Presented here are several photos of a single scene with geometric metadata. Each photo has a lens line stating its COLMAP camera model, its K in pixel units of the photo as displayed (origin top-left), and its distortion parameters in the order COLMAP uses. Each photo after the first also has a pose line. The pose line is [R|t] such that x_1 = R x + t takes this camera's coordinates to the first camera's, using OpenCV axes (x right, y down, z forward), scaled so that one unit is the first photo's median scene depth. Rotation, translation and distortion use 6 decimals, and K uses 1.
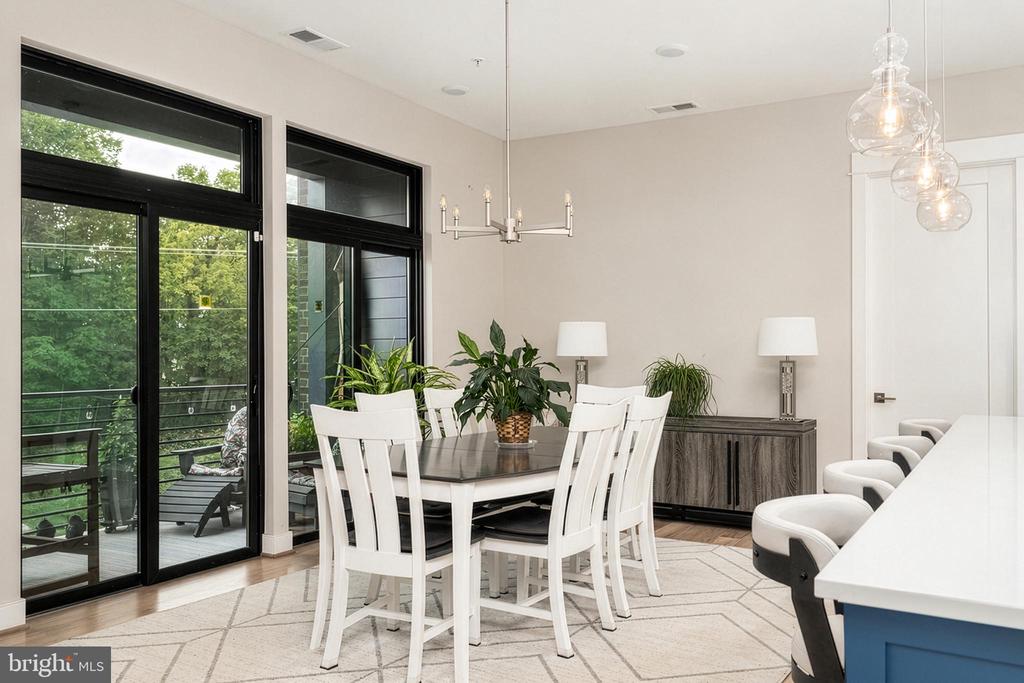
lens RADIAL K [[864.9, 0, 512.0], [0, 864.9, 341.5], [0, 0, 1]] dist [0.015279, 0.006993]
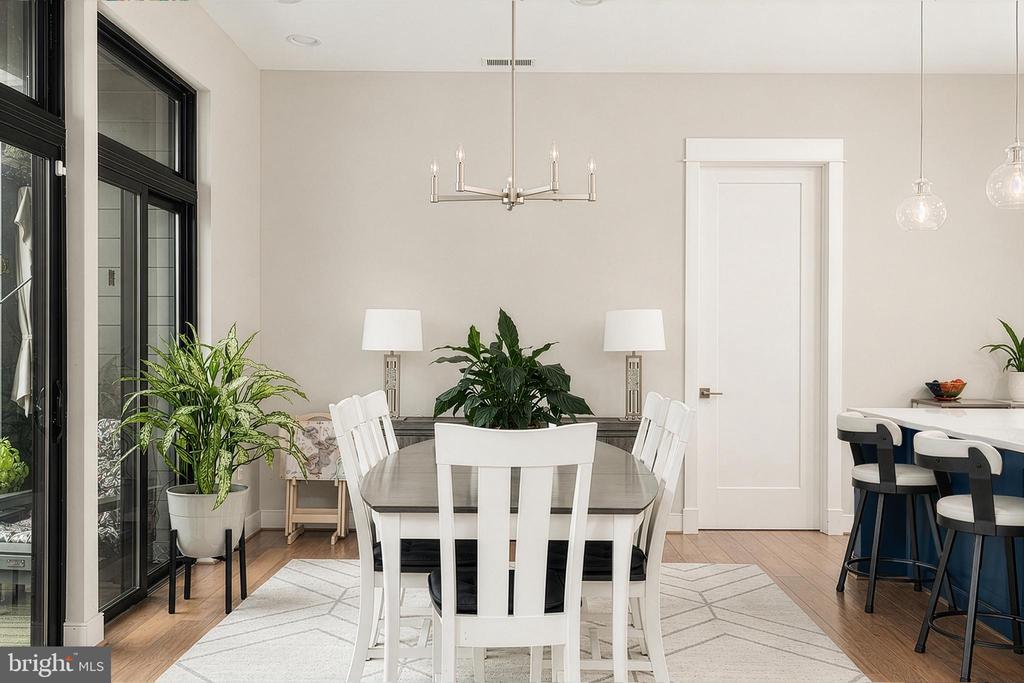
lens RADIAL K [[991.3, 0, 512.8], [0, 991.3, 348.1], [0, 0, 1]] dist [-0.008683, -0.008758]
pose [[0.860597, 0.001804, 0.509283, -0.379072], [-0.010614, 0.999840, 0.014394, 0.000464], [-0.509176, -0.017793, 0.860479, 0.175803]]
